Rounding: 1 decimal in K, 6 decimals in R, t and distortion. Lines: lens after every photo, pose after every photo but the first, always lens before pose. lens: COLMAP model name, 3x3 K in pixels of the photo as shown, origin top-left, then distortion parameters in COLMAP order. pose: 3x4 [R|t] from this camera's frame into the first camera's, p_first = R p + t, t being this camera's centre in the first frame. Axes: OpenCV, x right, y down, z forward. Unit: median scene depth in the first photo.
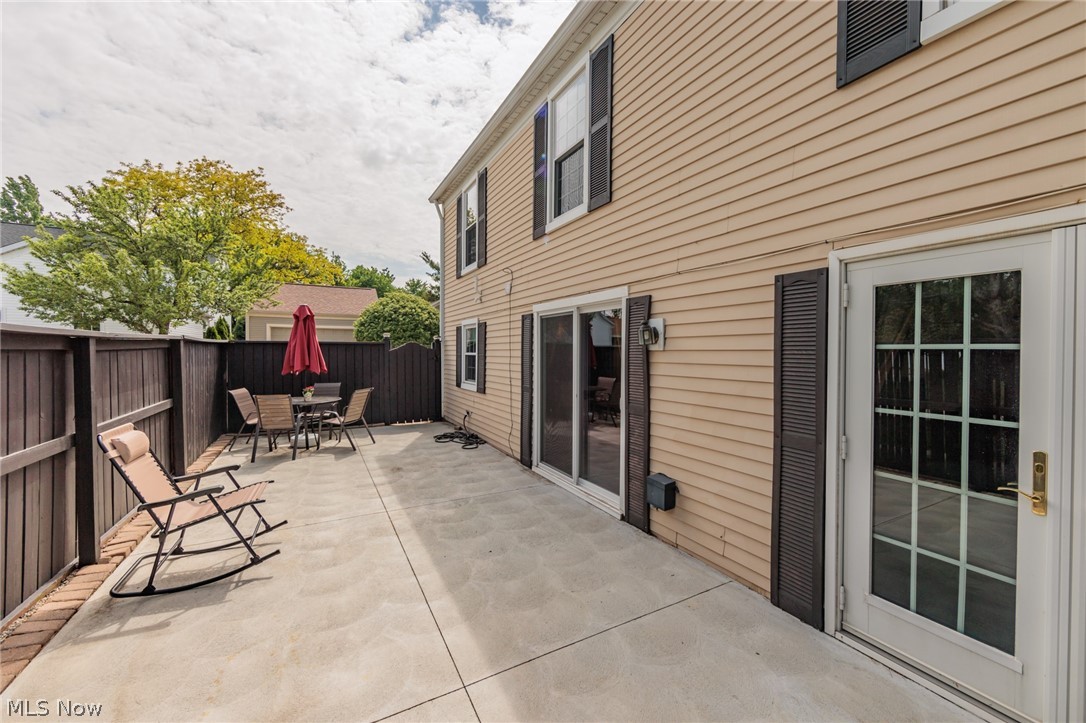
lens RADIAL K [[422.1, 0, 547.7], [0, 422.1, 359.6], [0, 0, 1]] dist [-0.001539, -0.000535]
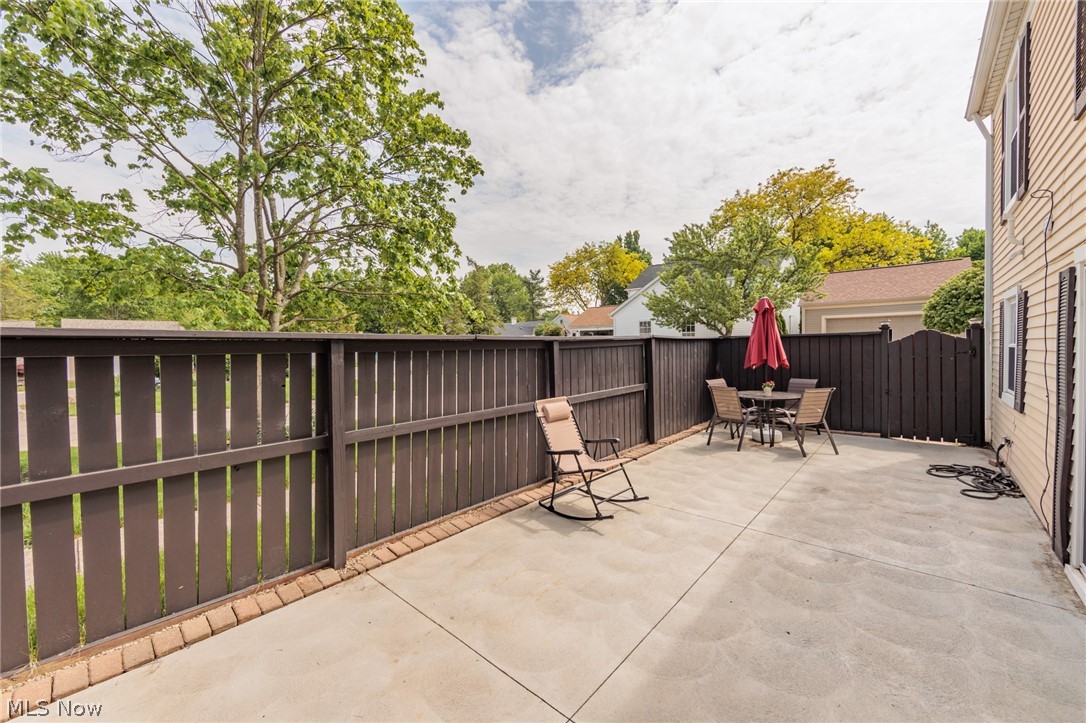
lens RADIAL K [[422.1, 0, 547.7], [0, 422.1, 359.6], [0, 0, 1]] dist [-0.001539, -0.000535]
pose [[0.341234, 0.018543, -0.939795, 0.262999], [-0.000078, 0.999806, 0.019699, -0.008219], [0.939978, -0.006648, 0.341169, 0.271646]]
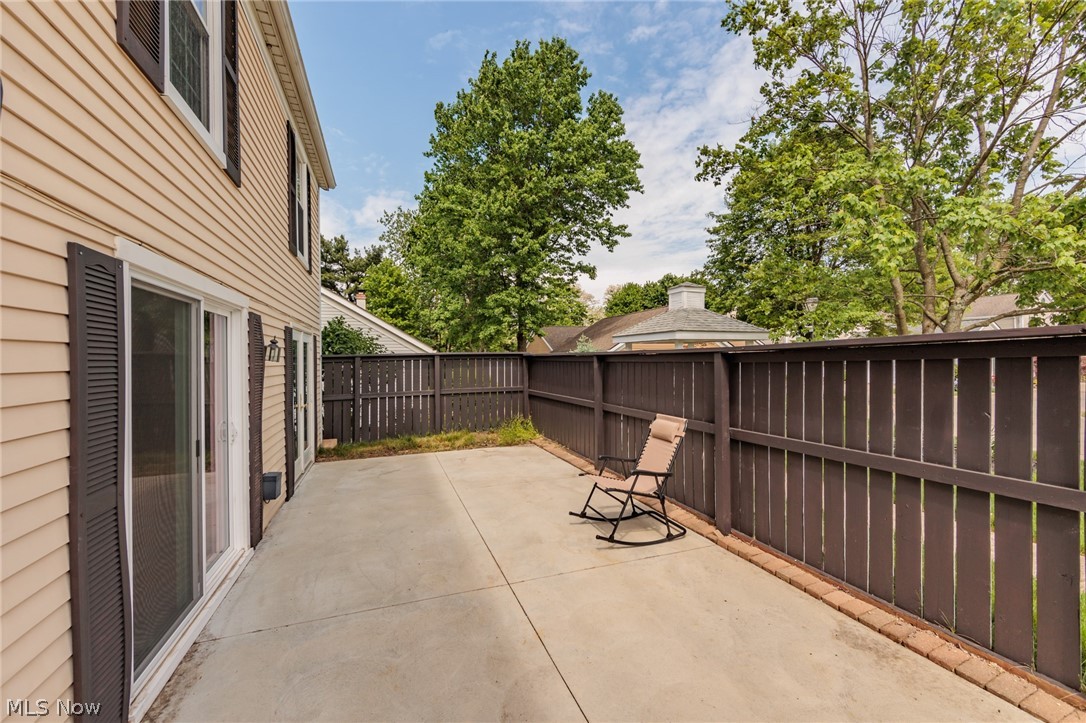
lens RADIAL K [[422.1, 0, 547.7], [0, 422.1, 359.6], [0, 0, 1]] dist [-0.001539, -0.000535]
pose [[-0.990690, -0.006696, 0.135976, -0.532487], [-0.005524, 0.999944, 0.009001, -0.027716], [-0.136028, 0.008167, -0.990671, 1.591942]]
